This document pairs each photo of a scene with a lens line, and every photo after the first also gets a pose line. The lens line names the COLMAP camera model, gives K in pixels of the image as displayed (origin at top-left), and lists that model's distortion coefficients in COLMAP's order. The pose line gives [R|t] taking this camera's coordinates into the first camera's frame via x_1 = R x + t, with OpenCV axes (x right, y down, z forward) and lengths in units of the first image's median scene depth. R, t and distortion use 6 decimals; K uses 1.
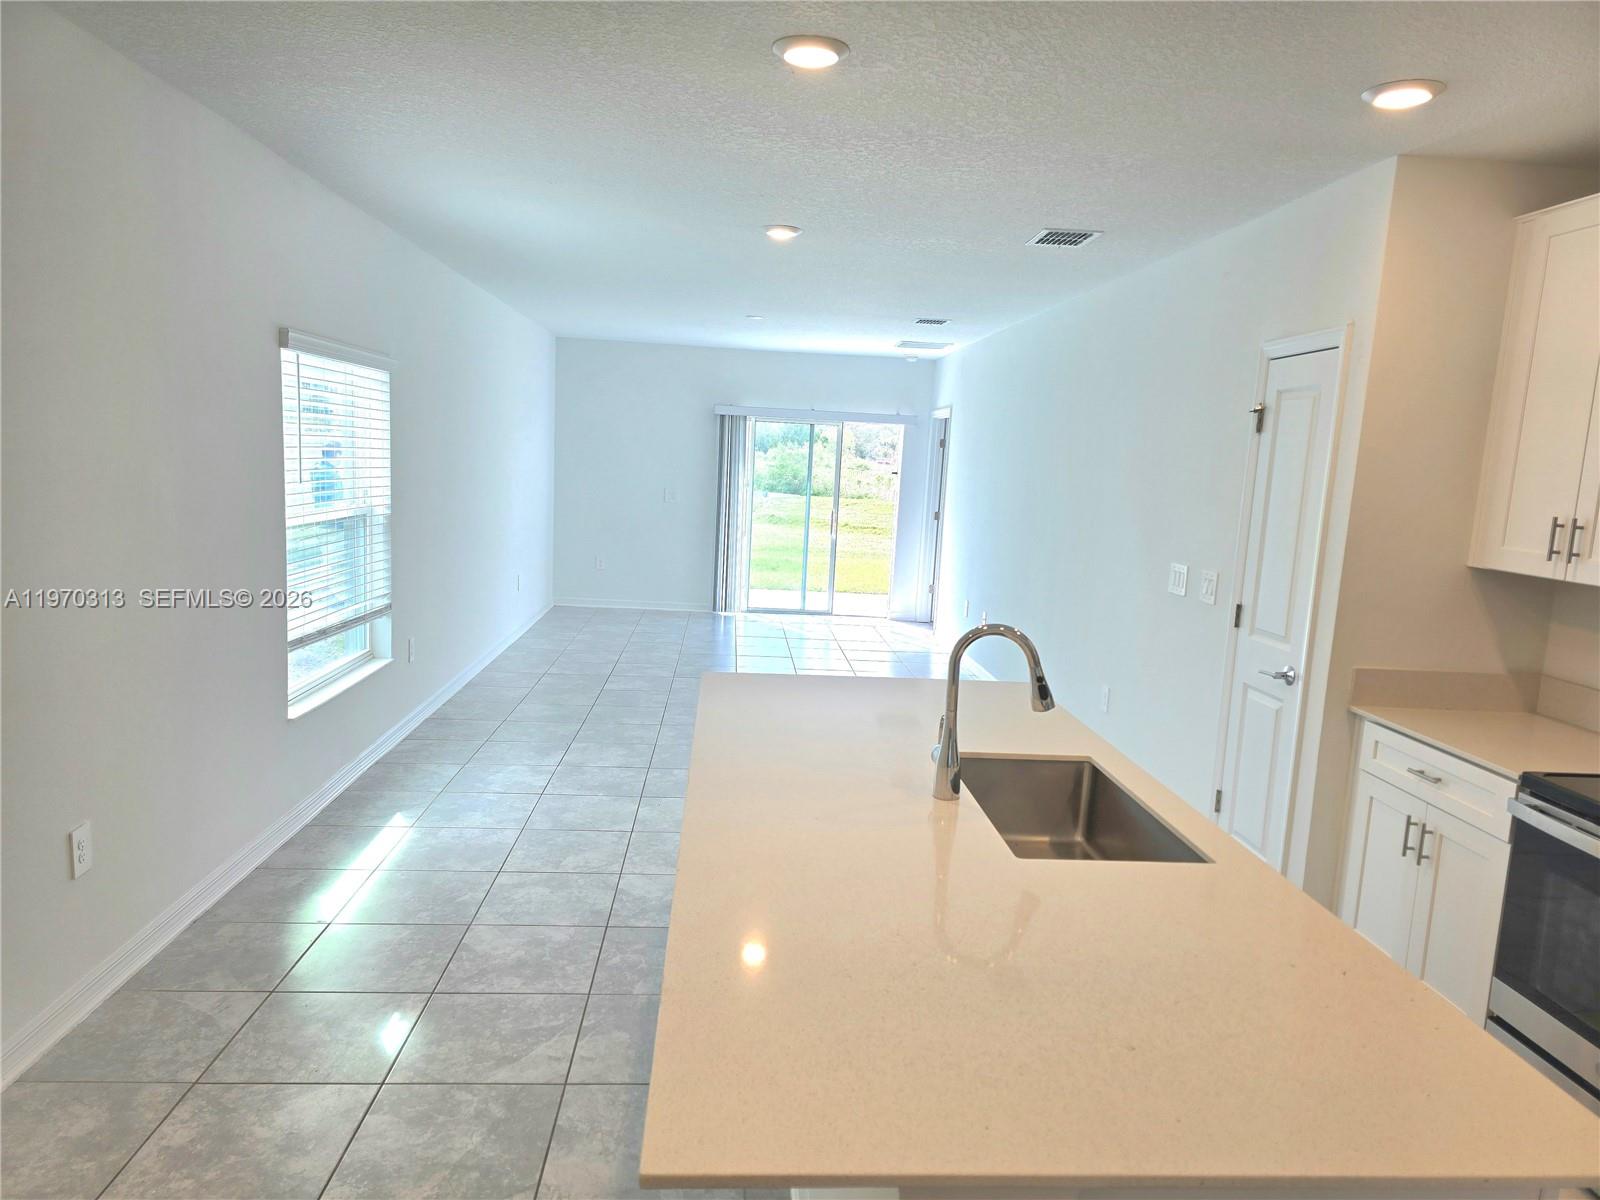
lens RADIAL K [[1072.5, 0, 798.6], [0, 1072.5, 604.6], [0, 0, 1]] dist [0.004806, -0.004338]
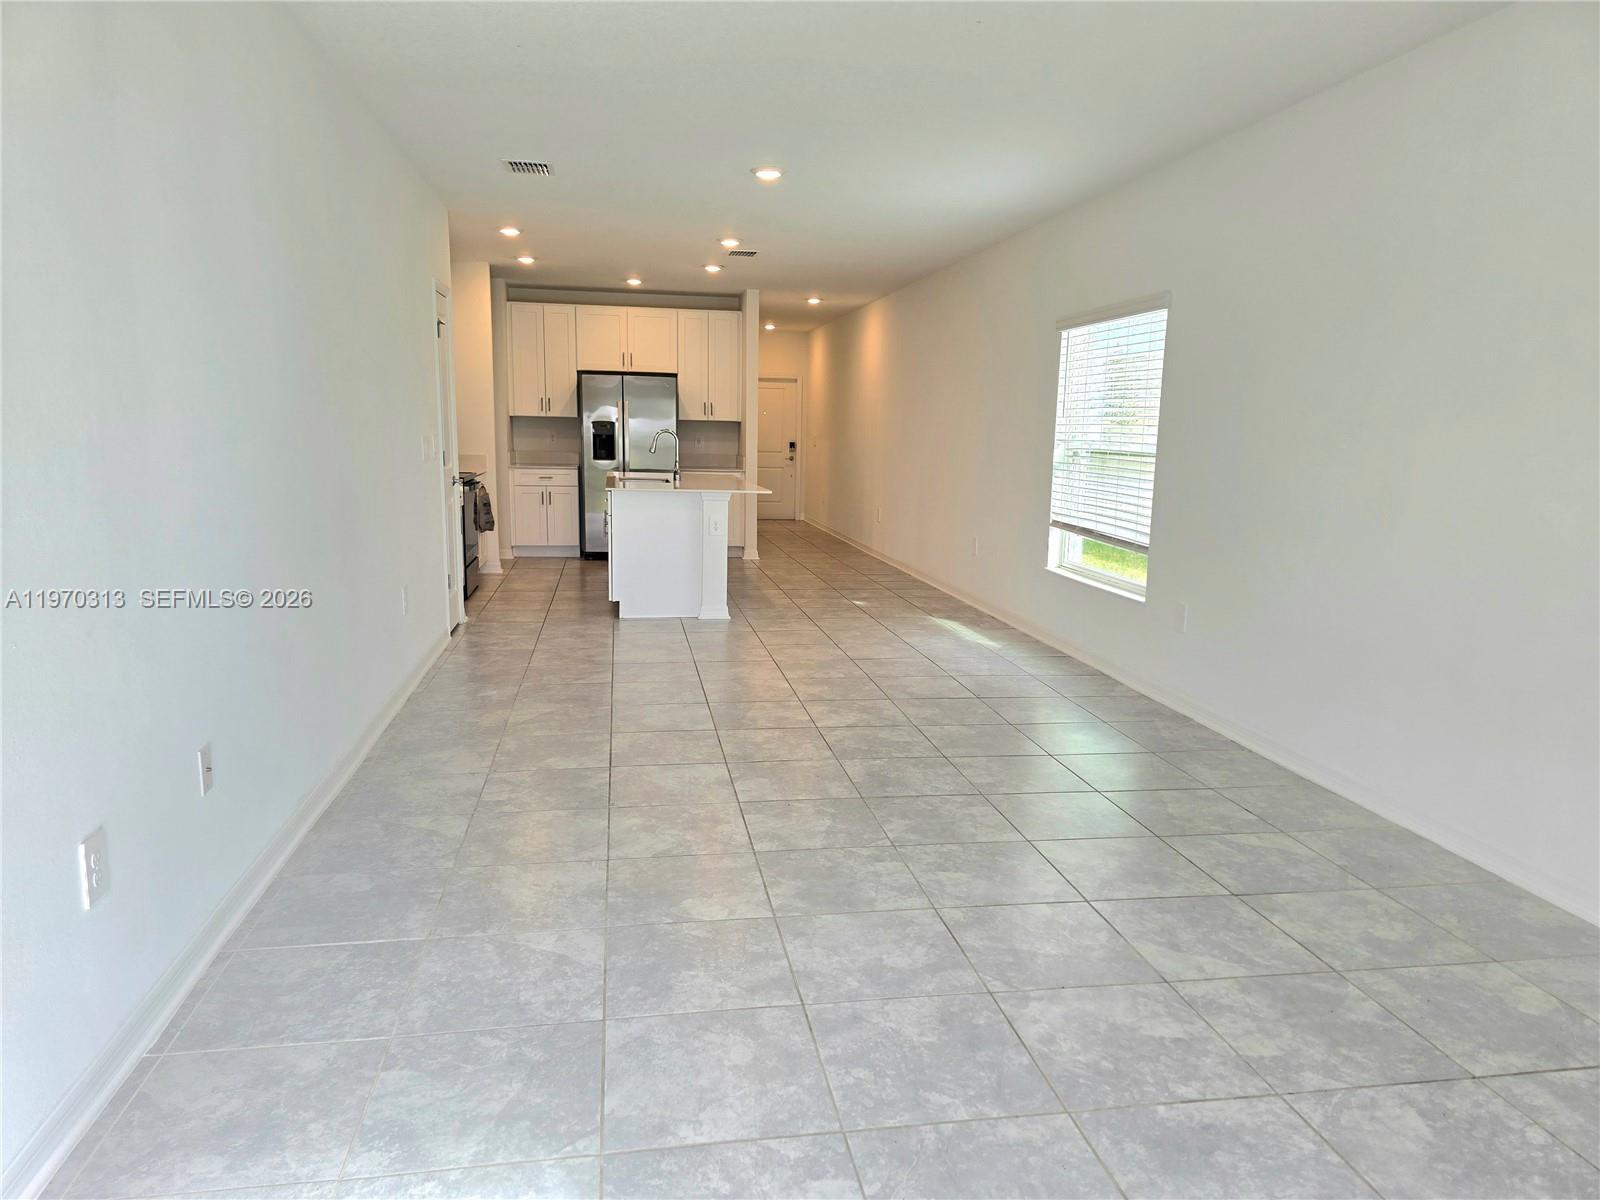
lens RADIAL K [[1072.5, 0, 801.3], [0, 1072.5, 604.0], [0, 0, 1]] dist [0.004806, -0.004338]
pose [[-0.990802, -0.063983, -0.119237, 0.107229], [-0.095707, 0.954269, 0.283215, -0.409434], [0.095663, 0.292021, -0.951615, 3.969745]]
